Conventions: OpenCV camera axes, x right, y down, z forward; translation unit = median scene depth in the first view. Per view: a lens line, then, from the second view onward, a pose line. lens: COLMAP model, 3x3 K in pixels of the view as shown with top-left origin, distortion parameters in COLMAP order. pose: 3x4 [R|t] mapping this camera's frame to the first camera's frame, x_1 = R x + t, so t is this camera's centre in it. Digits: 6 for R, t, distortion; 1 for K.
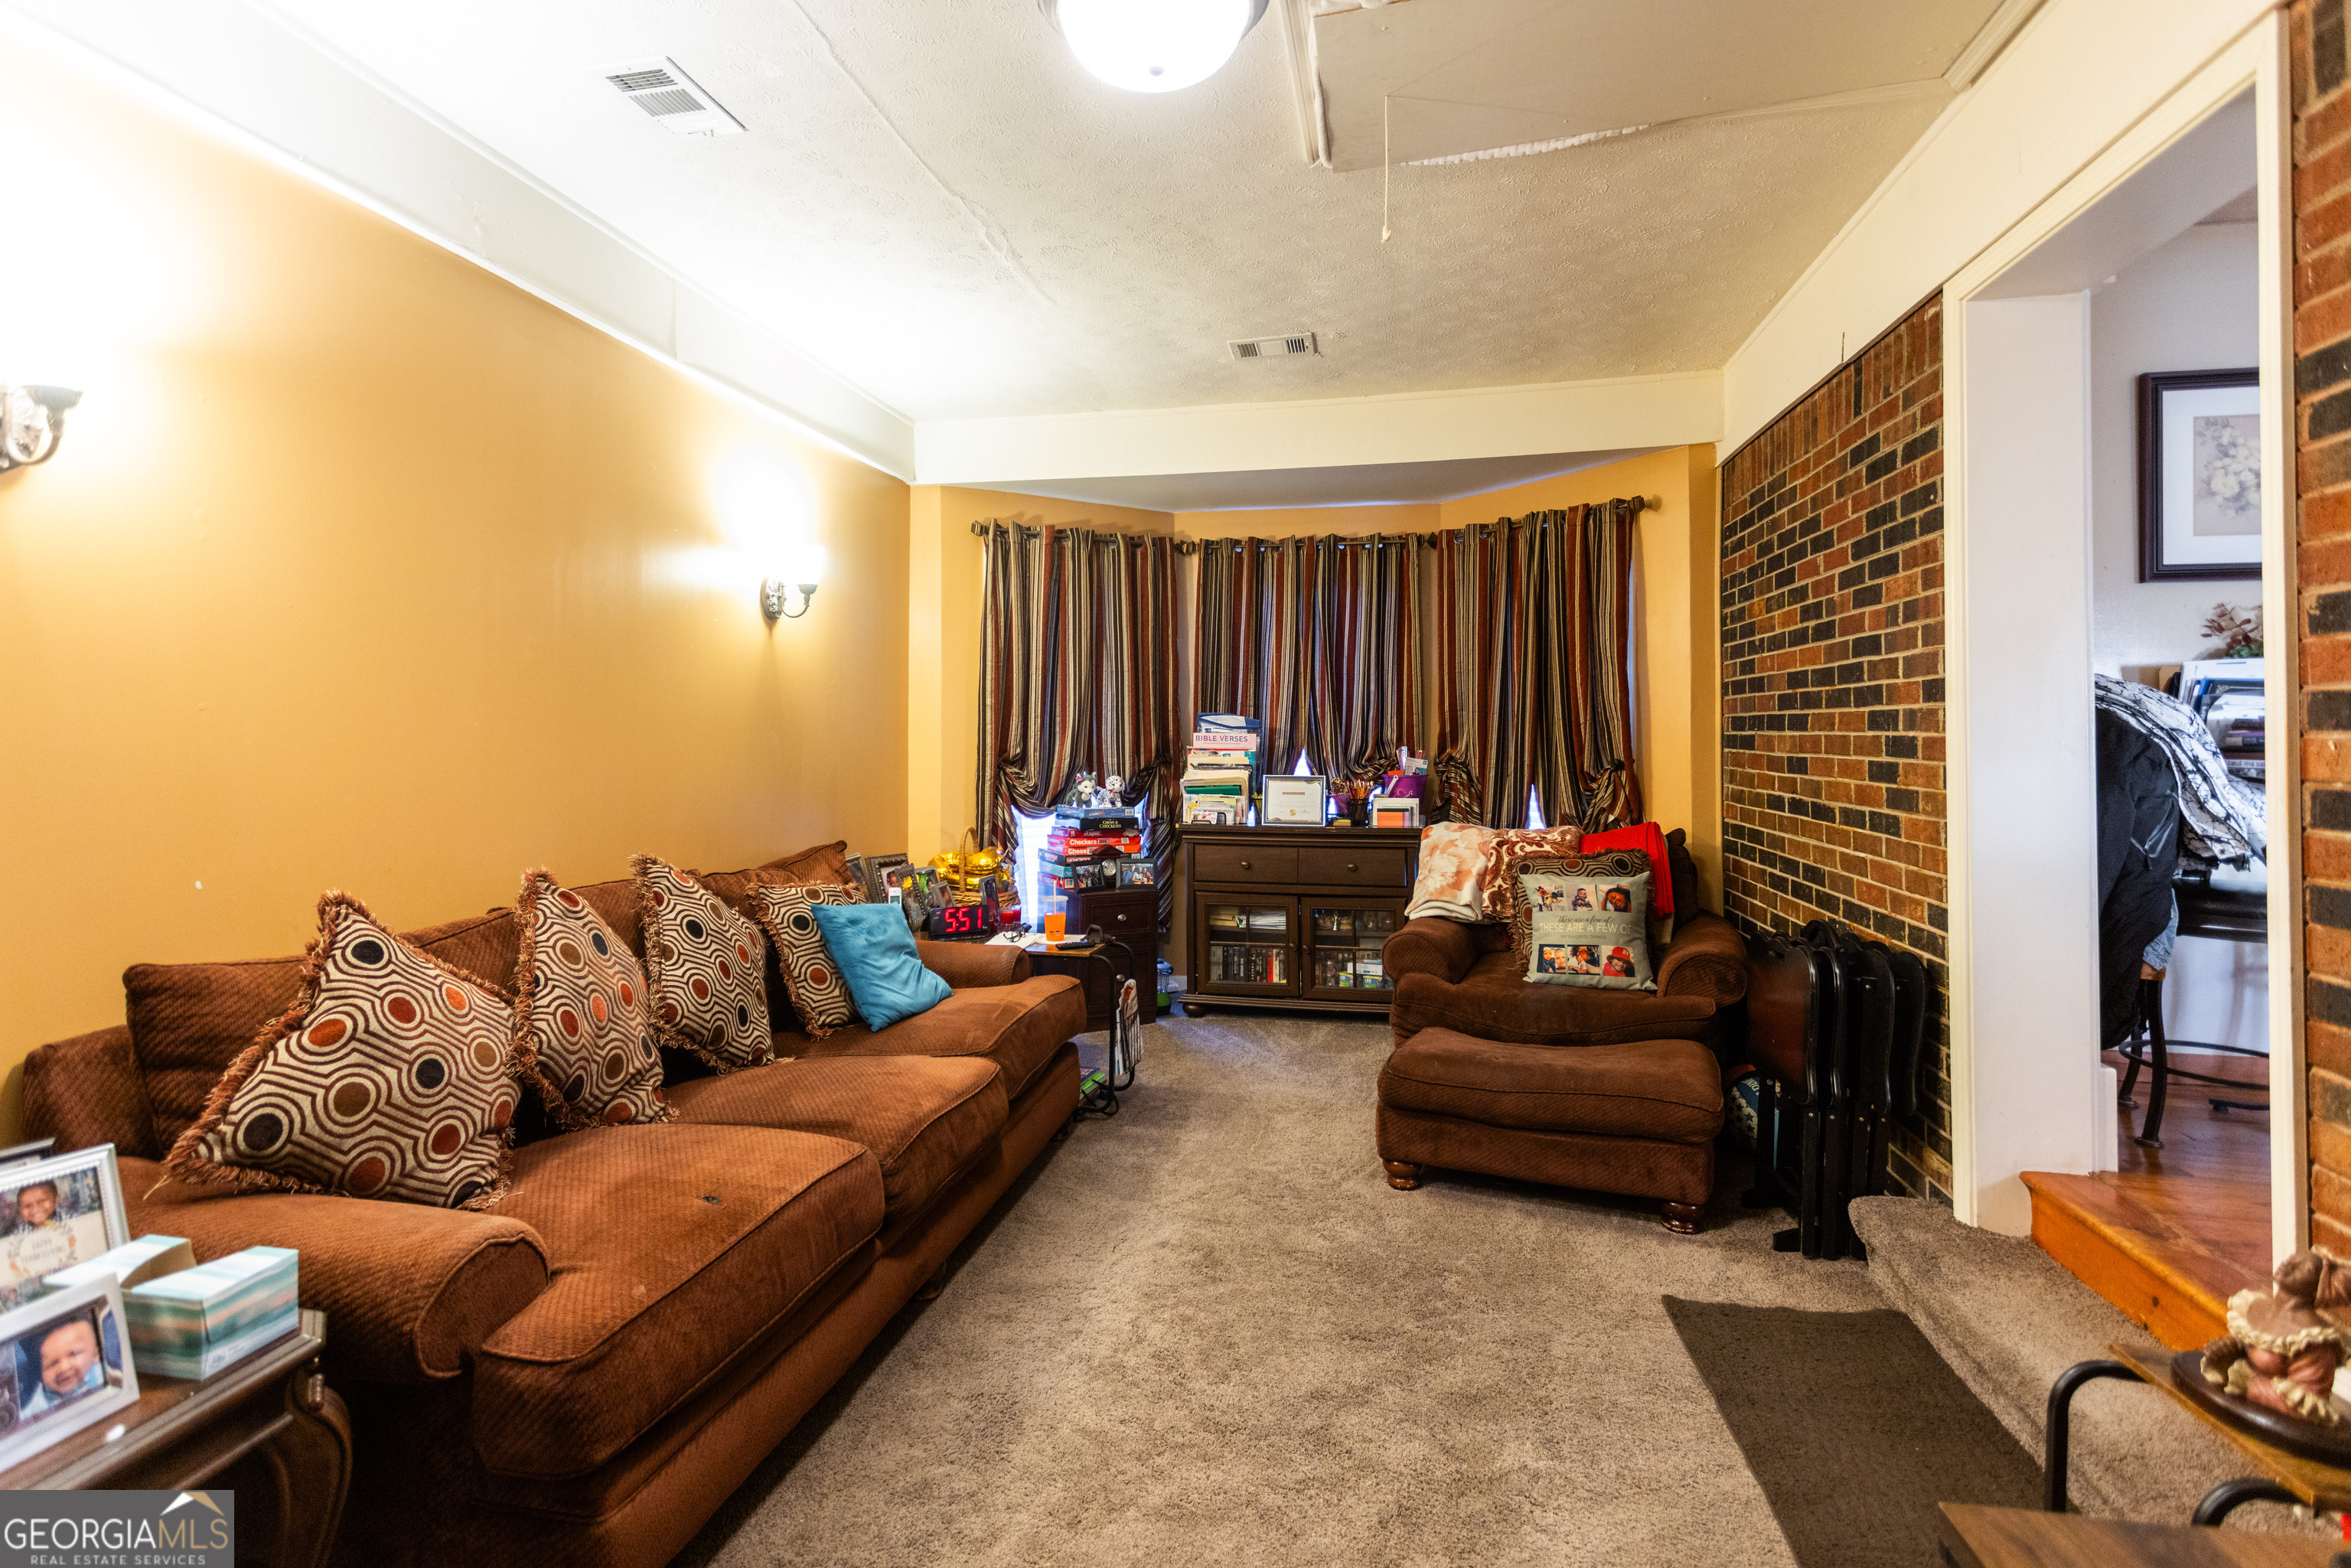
lens RADIAL K [[1131.3, 0, 1155.2], [0, 1131.3, 705.1], [0, 0, 1]] dist [0.000721, 0.002835]
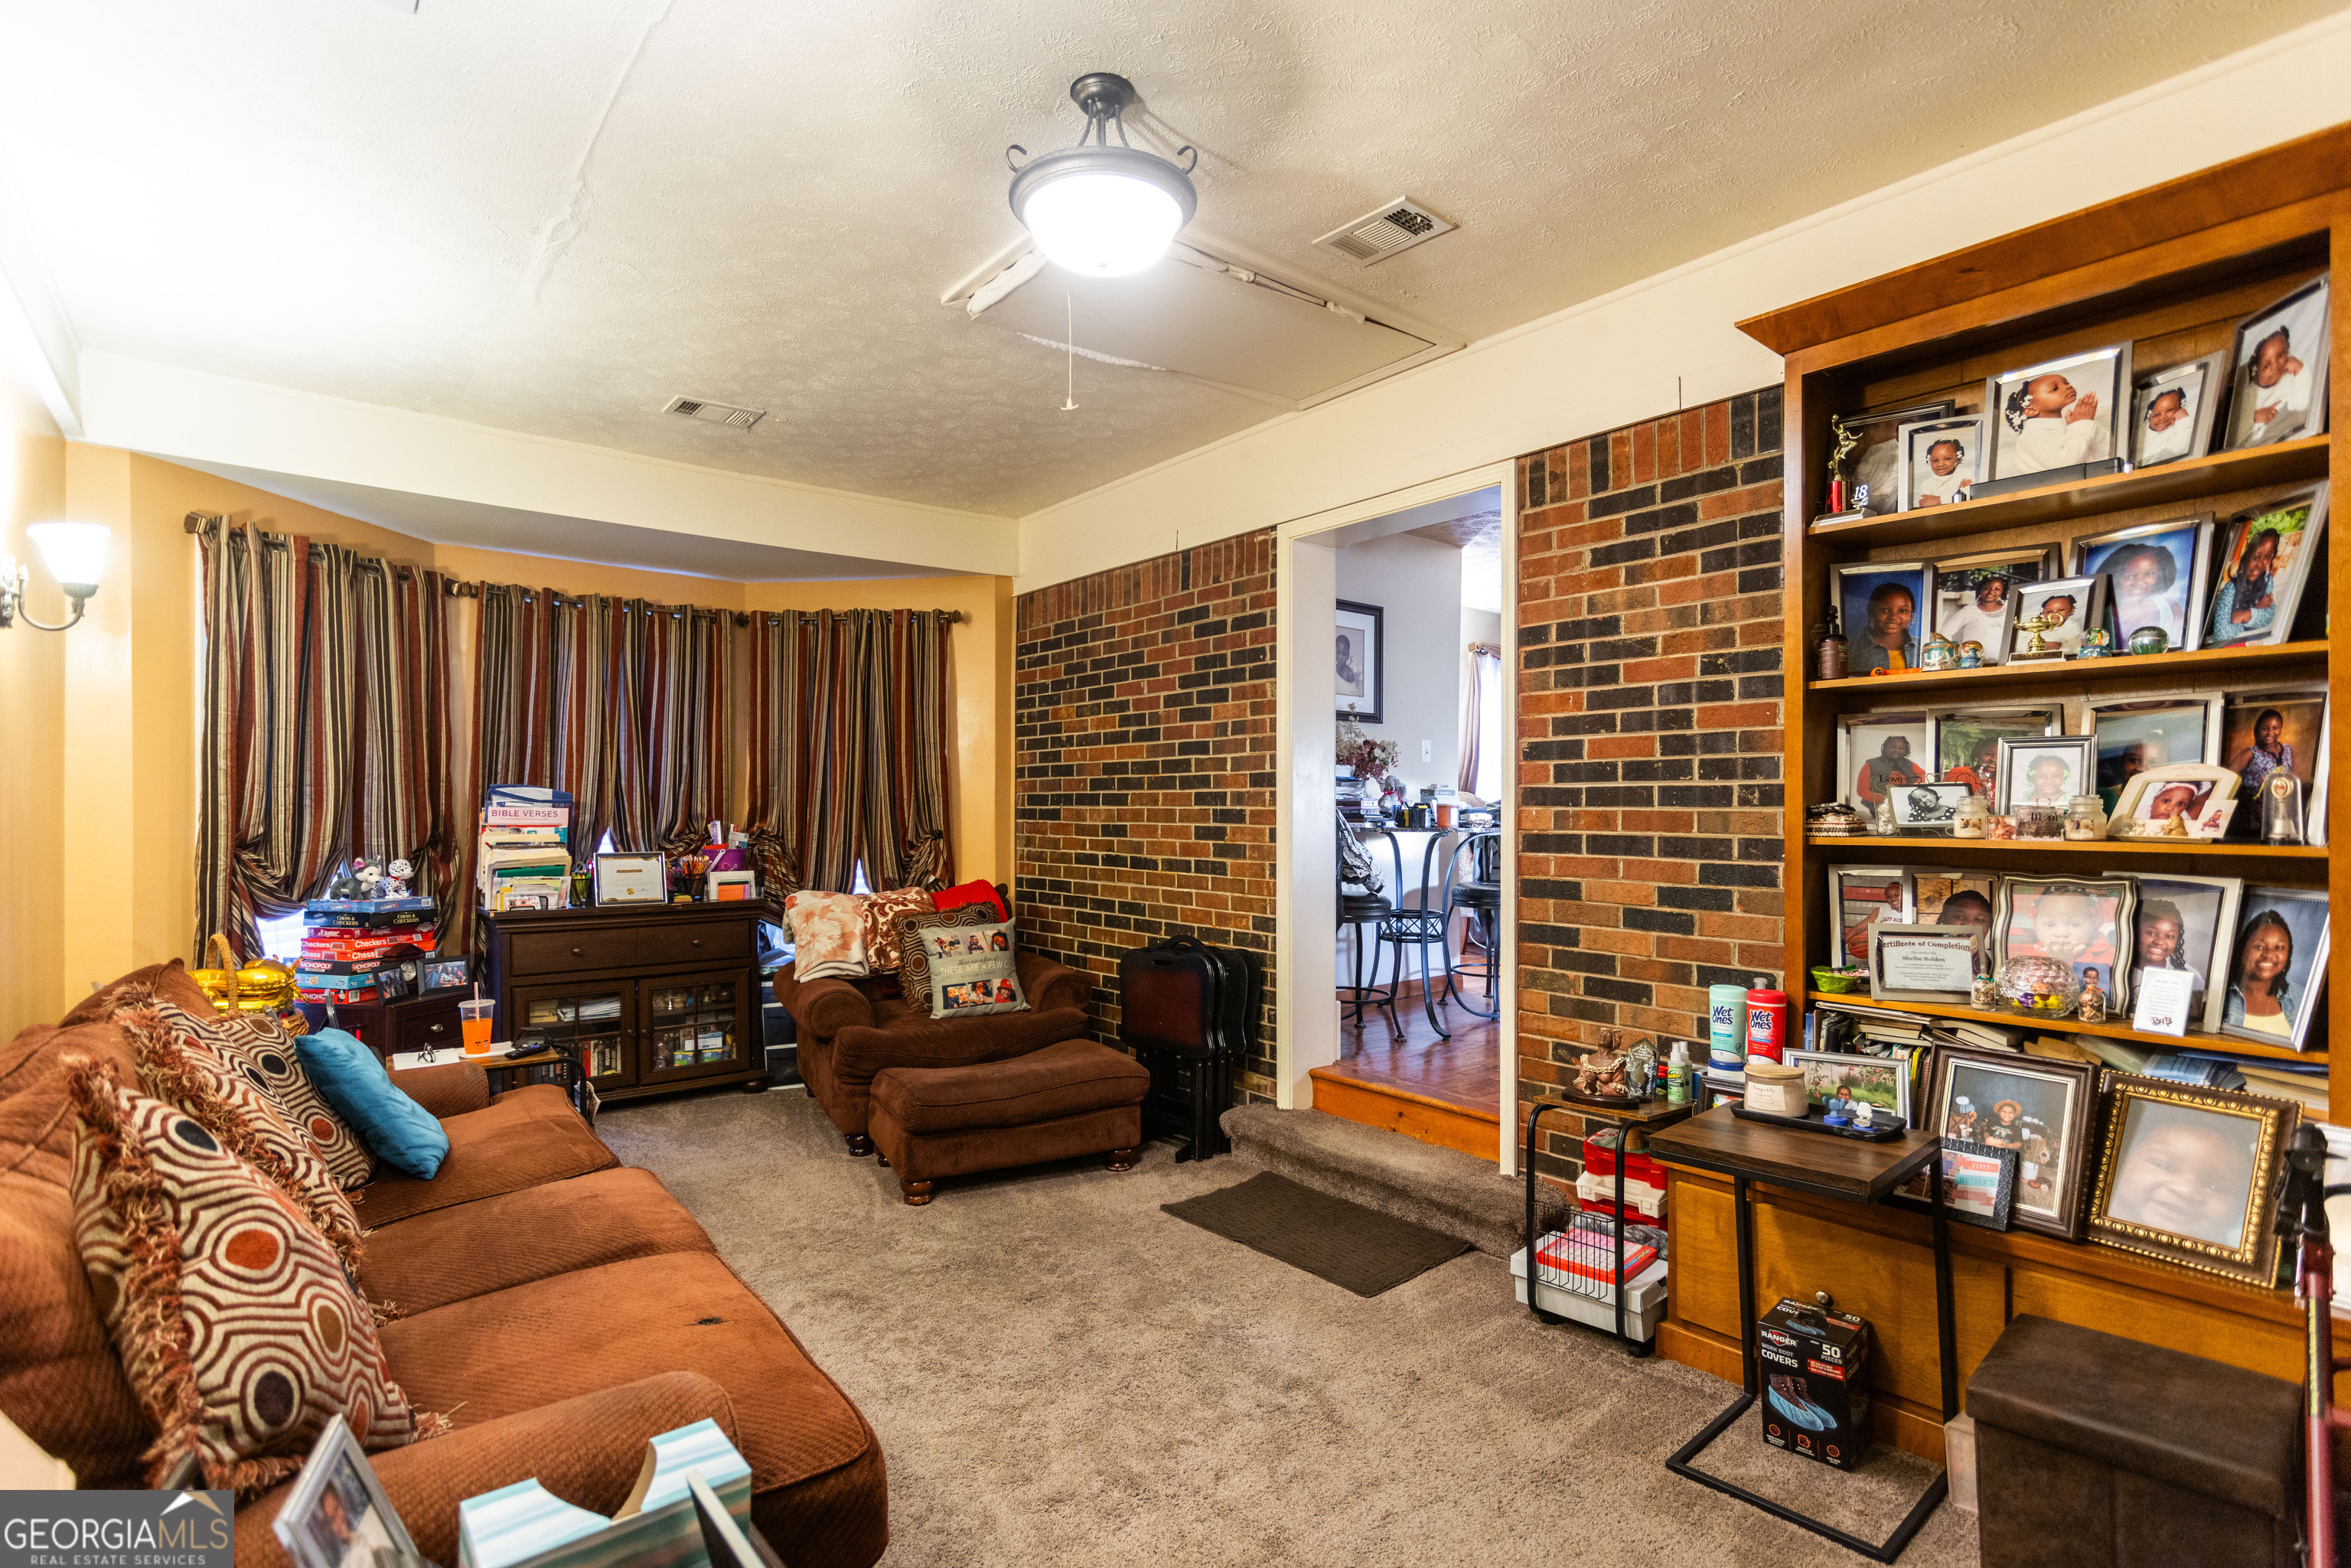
lens RADIAL K [[1131.3, 0, 1162.6], [0, 1131.3, 801.3], [0, 0, 1]] dist [0.000721, 0.002835]
pose [[0.633700, 0.005113, 0.773562, -0.421249], [-0.019528, 0.999765, 0.009389, 0.003010], [-0.773333, -0.021056, 0.633651, 0.076126]]
